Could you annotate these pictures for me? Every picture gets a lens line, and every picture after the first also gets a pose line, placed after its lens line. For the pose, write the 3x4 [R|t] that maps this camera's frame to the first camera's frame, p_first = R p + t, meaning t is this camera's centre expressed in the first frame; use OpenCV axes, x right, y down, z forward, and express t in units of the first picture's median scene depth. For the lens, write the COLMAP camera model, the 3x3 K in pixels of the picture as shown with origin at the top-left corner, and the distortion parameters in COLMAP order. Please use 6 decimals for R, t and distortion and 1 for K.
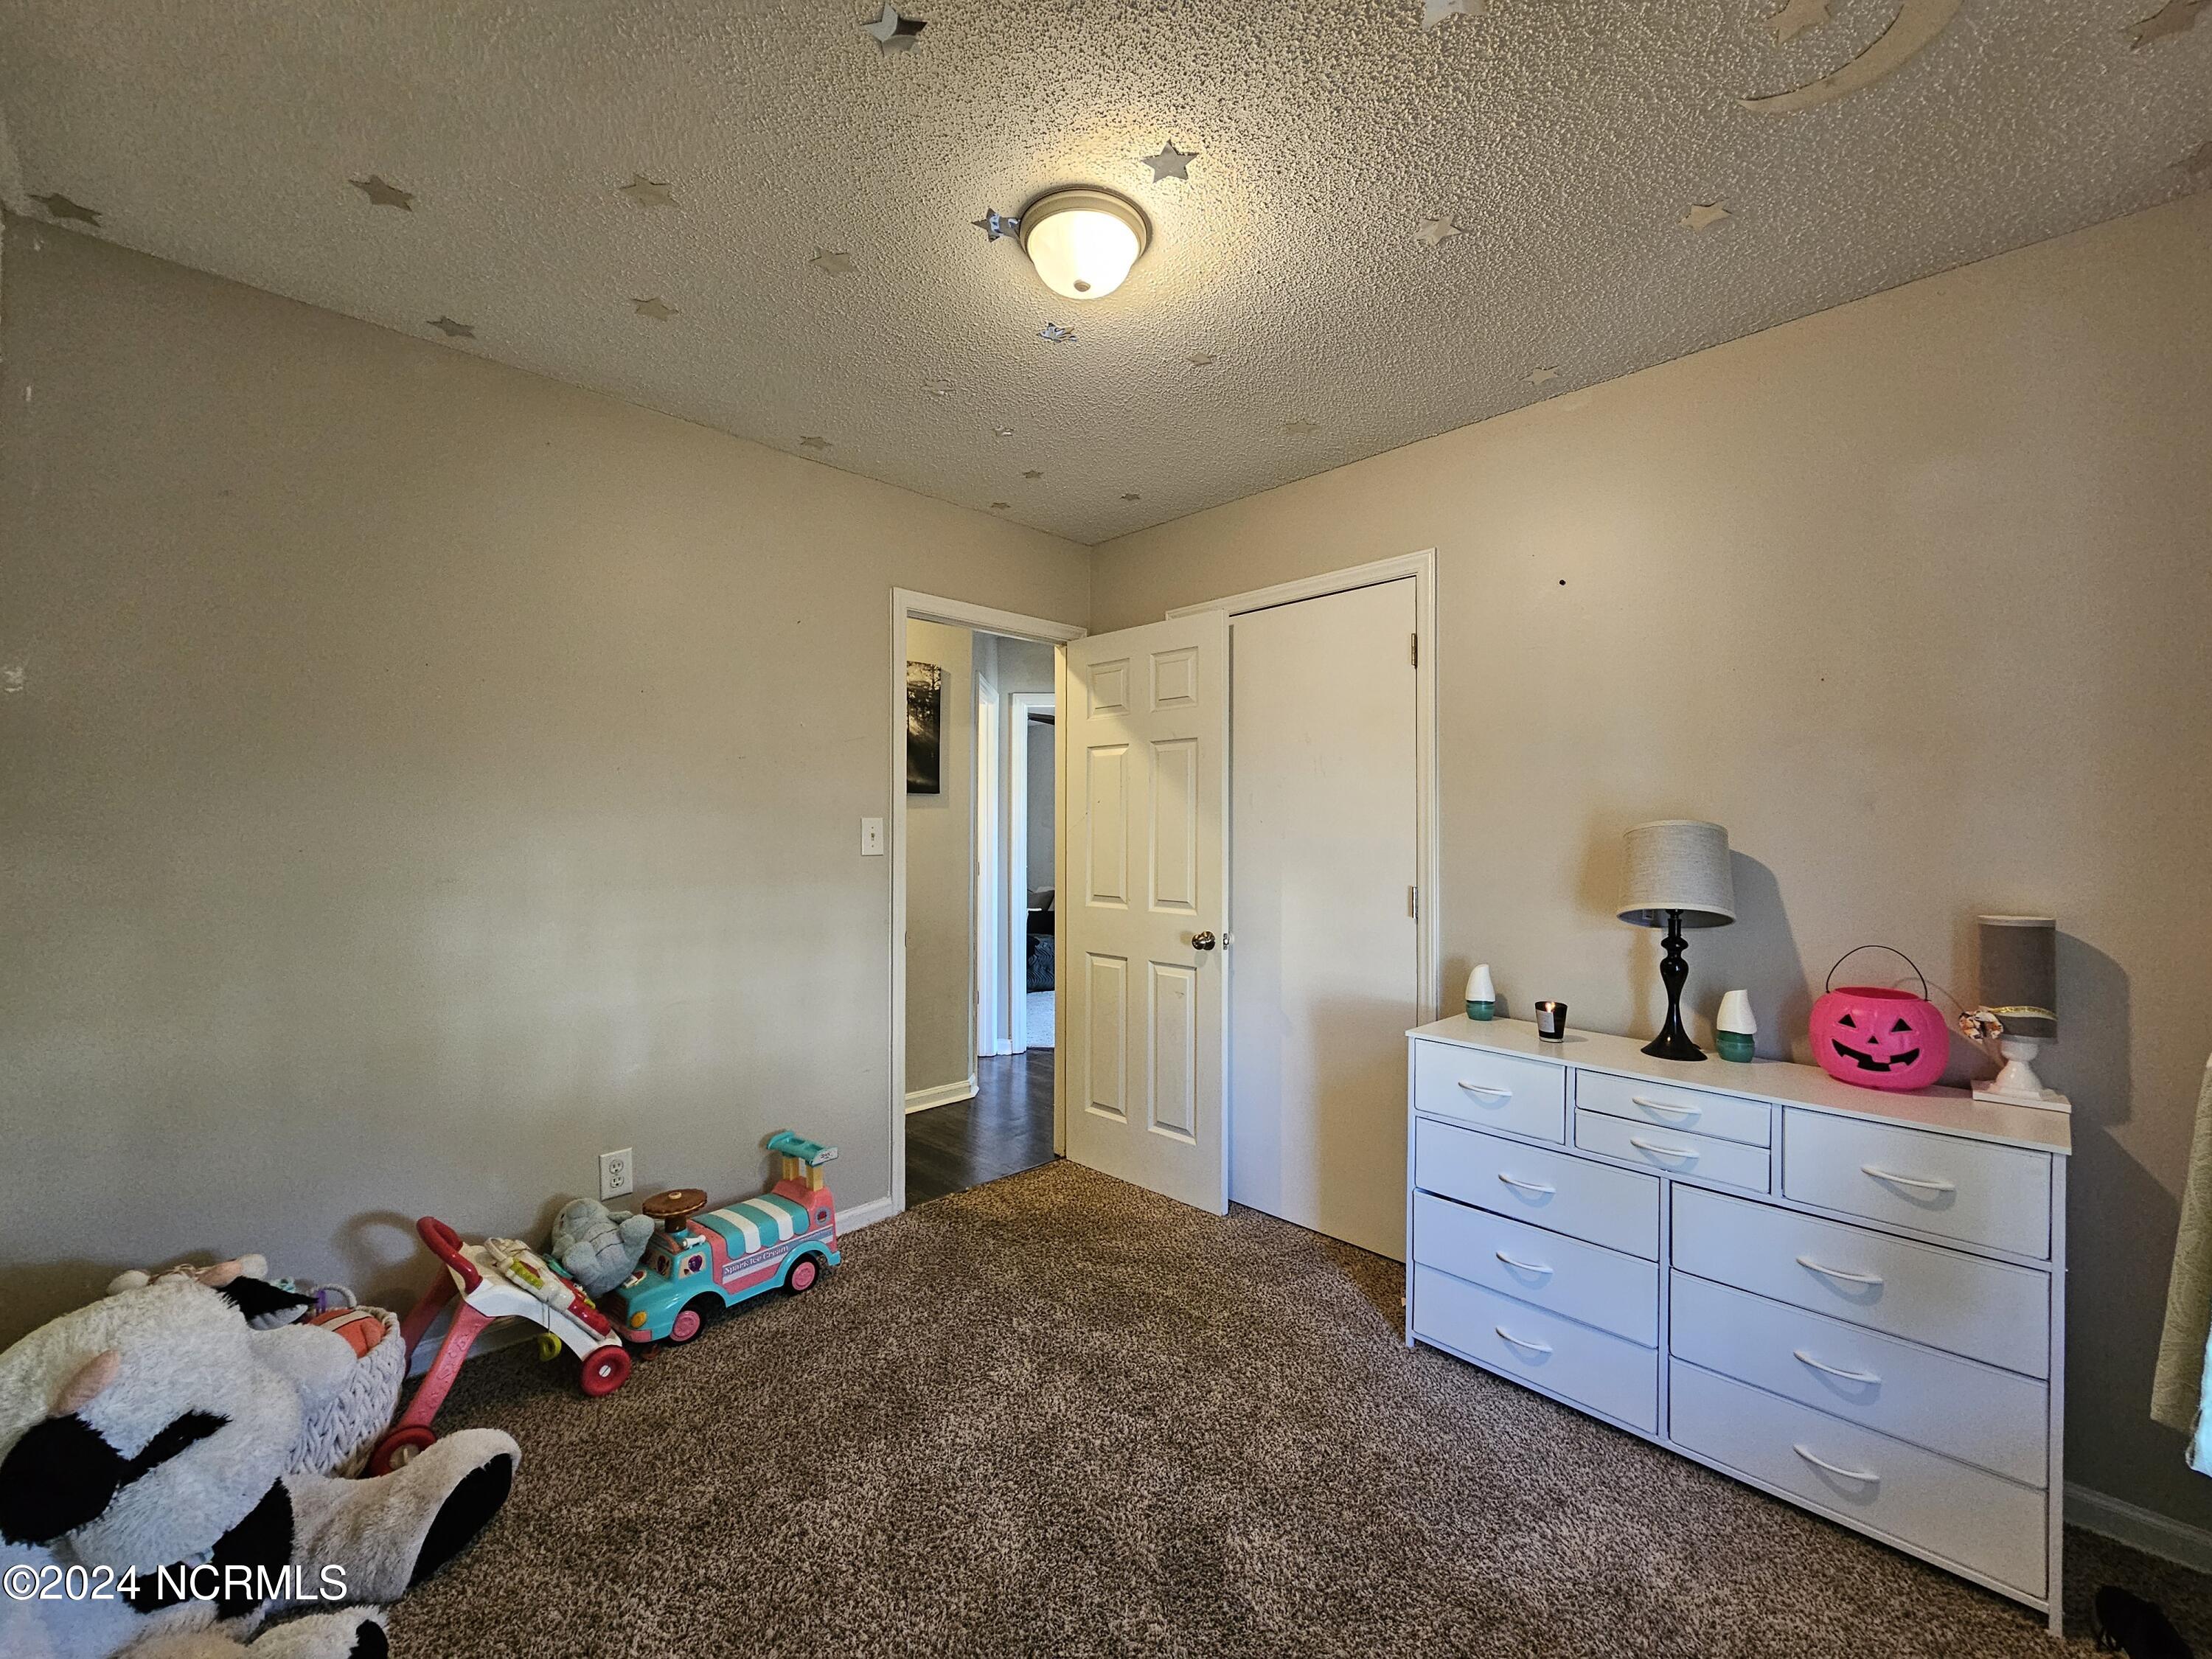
lens RADIAL K [[916.8, 0, 1106.0], [0, 916.8, 829.5], [0, 0, 1]] dist [0.000651, 0.000647]
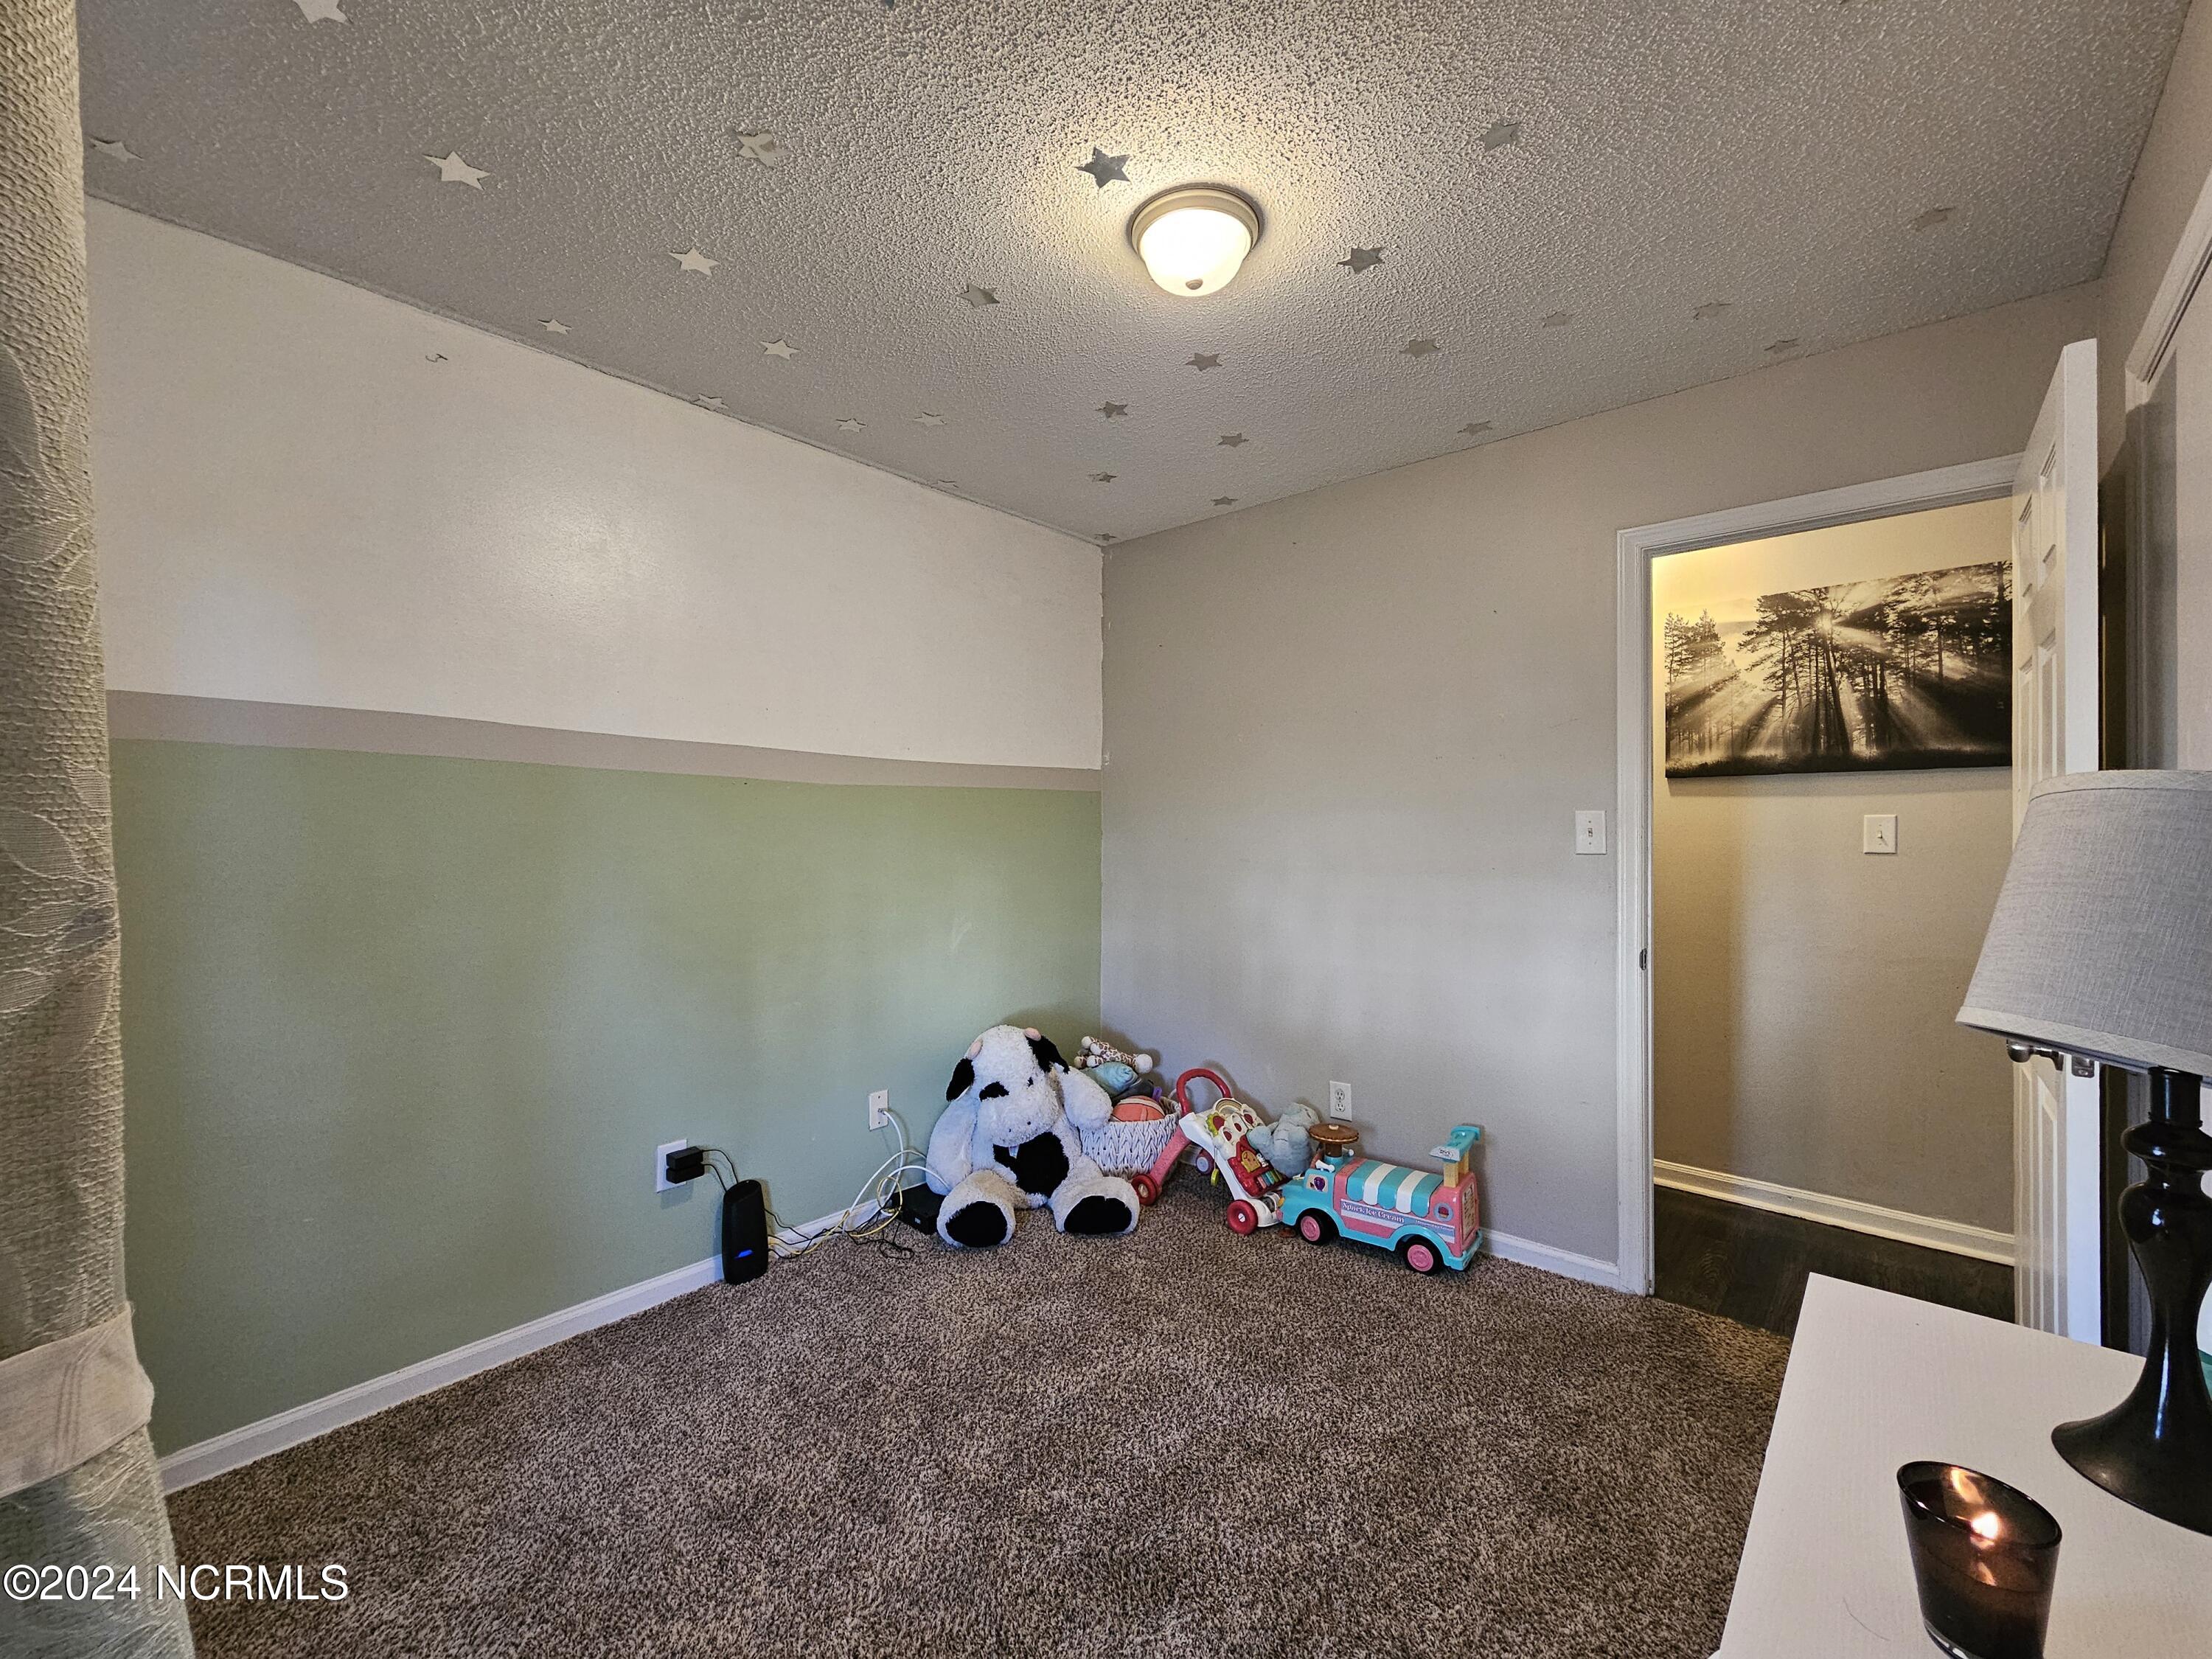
lens RADIAL K [[916.8, 0, 1106.0], [0, 916.8, 829.5], [0, 0, 1]] dist [0.000651, 0.000647]
pose [[0.071070, -0.002225, -0.997469, 0.689828], [0.003623, 0.999991, -0.001973, 0.006192], [0.997465, -0.003474, 0.071078, 0.588873]]
